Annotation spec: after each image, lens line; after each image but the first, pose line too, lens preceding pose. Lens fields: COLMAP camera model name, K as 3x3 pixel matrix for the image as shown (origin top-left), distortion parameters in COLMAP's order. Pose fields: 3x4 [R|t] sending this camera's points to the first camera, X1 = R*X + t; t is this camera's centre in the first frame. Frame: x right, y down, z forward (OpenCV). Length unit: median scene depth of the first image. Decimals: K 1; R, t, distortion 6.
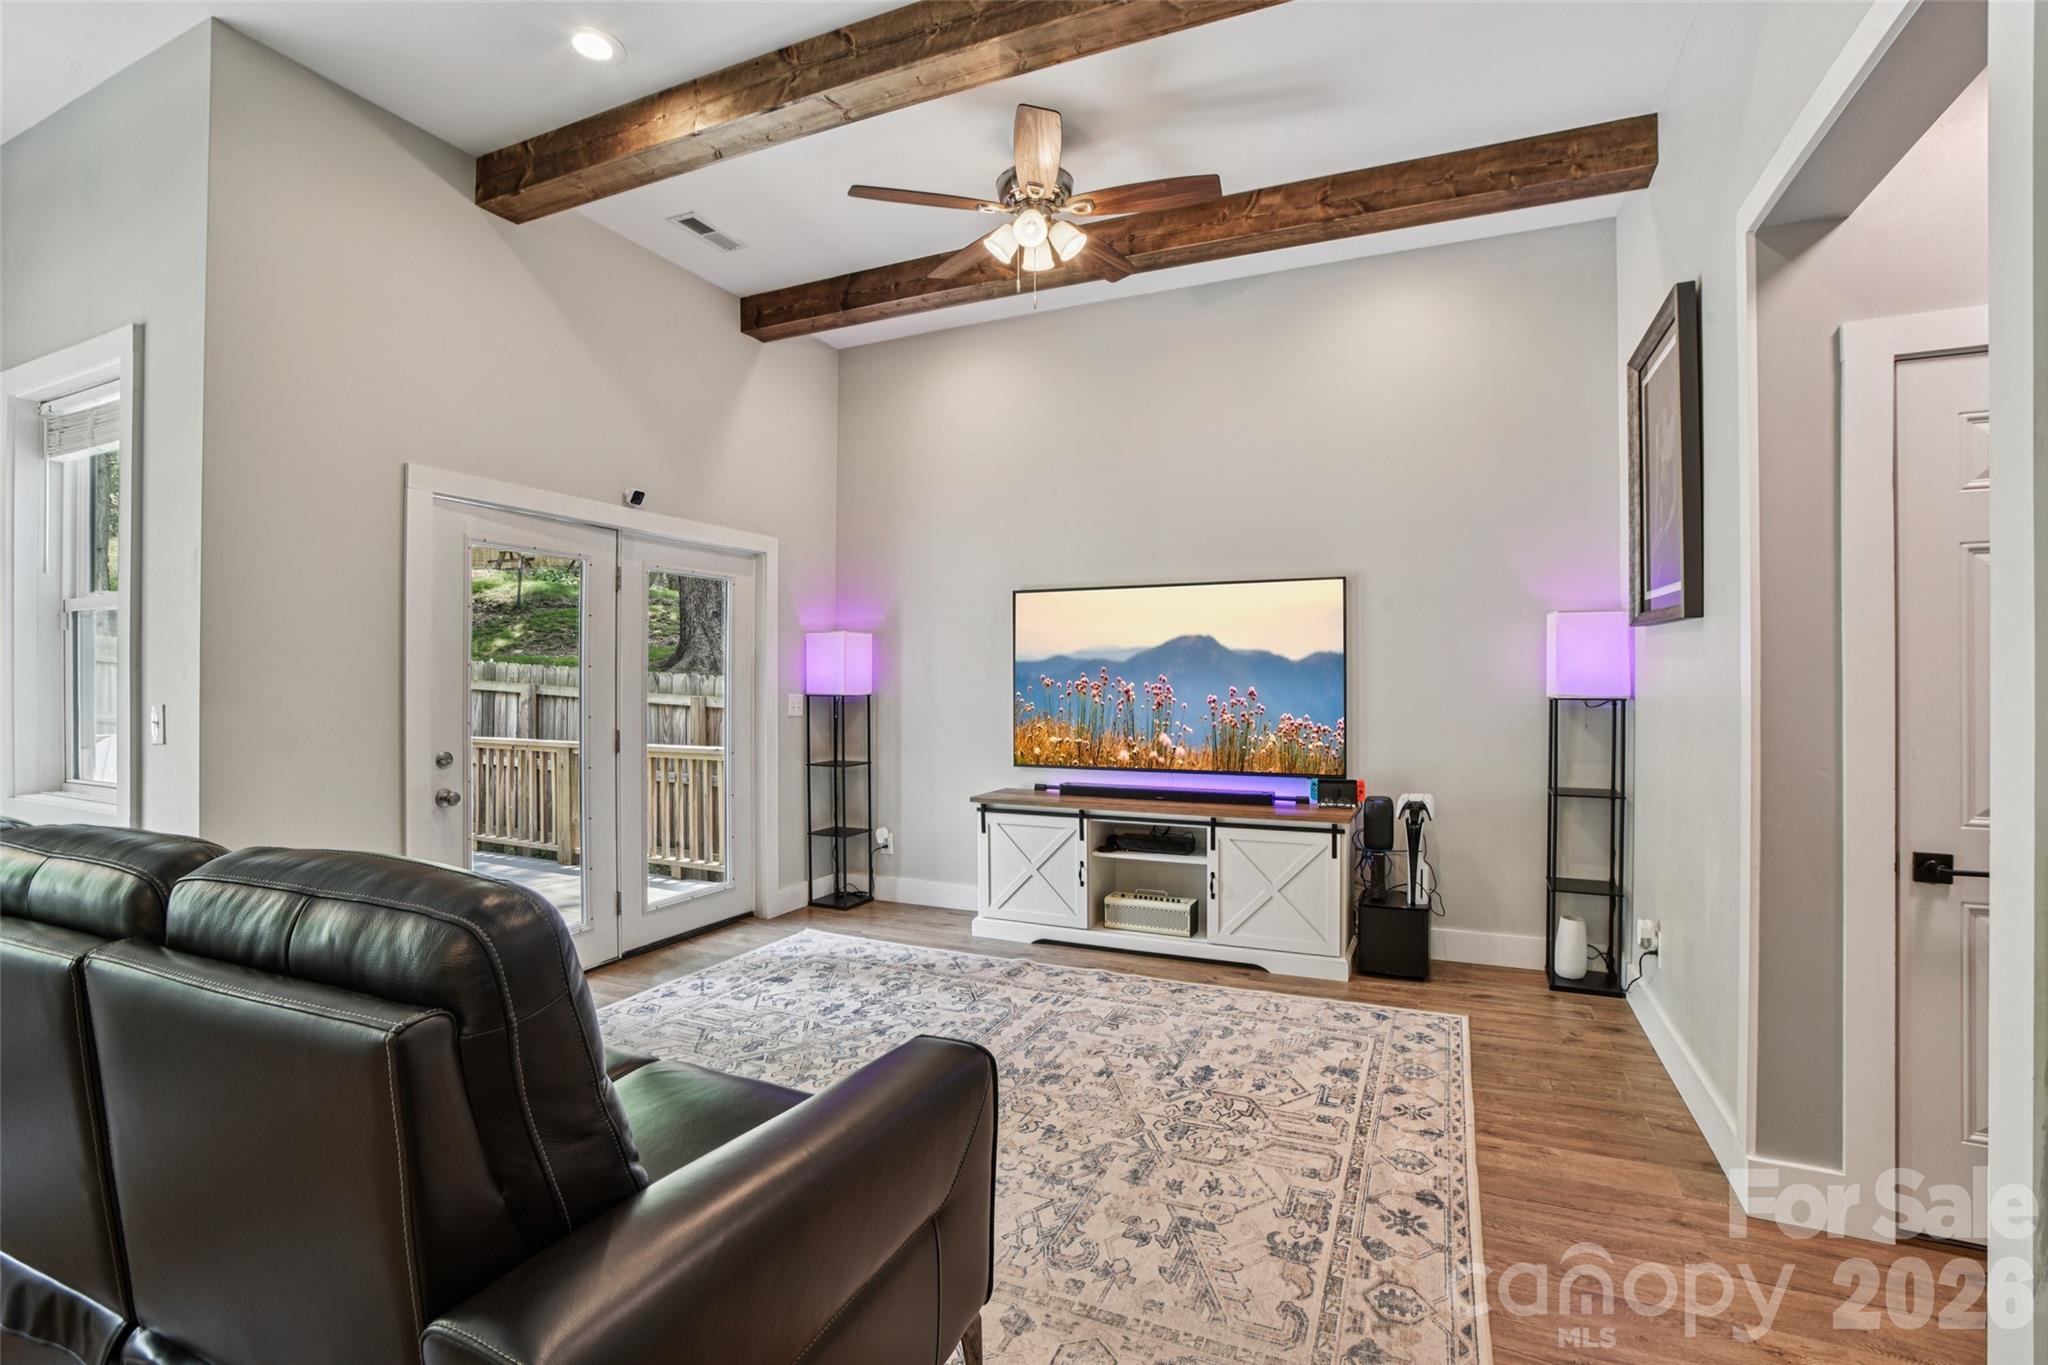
lens RADIAL K [[916.3, 0, 1012.5], [0, 916.3, 677.7], [0, 0, 1]] dist [-0.061071, 0.020446]
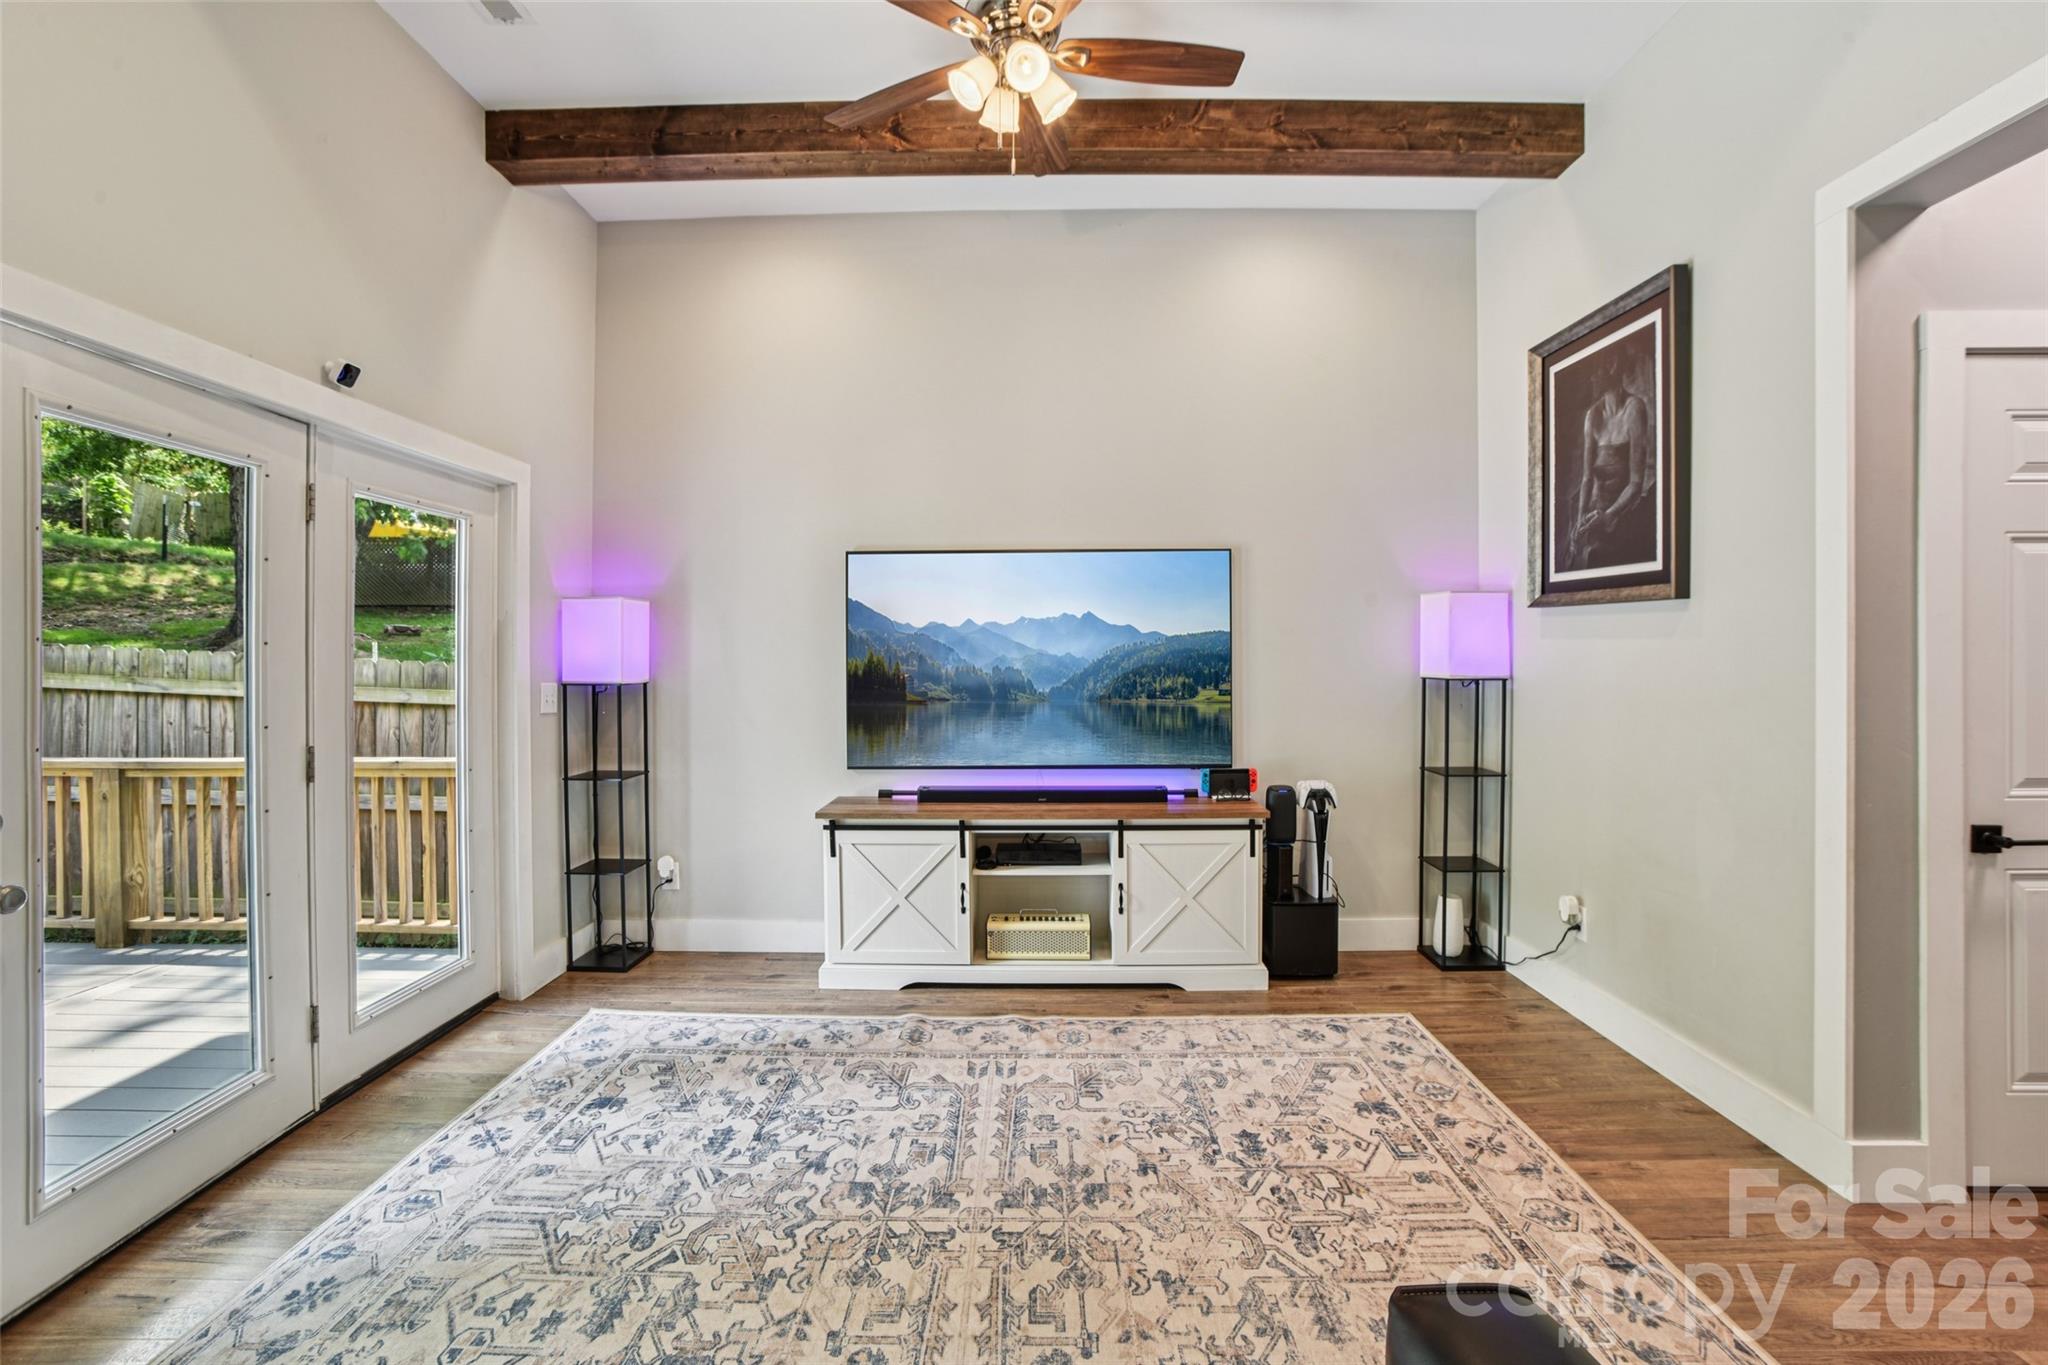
lens RADIAL K [[945.3, 0, 1051.5], [0, 945.3, 662.7], [0, 0, 1]] dist [-0.066745, 0.027678]
pose [[0.920984, -0.004258, 0.389577, -0.203389], [0.002193, 0.999981, 0.005745, -0.001960], [-0.389595, -0.004437, 0.920976, 0.215252]]
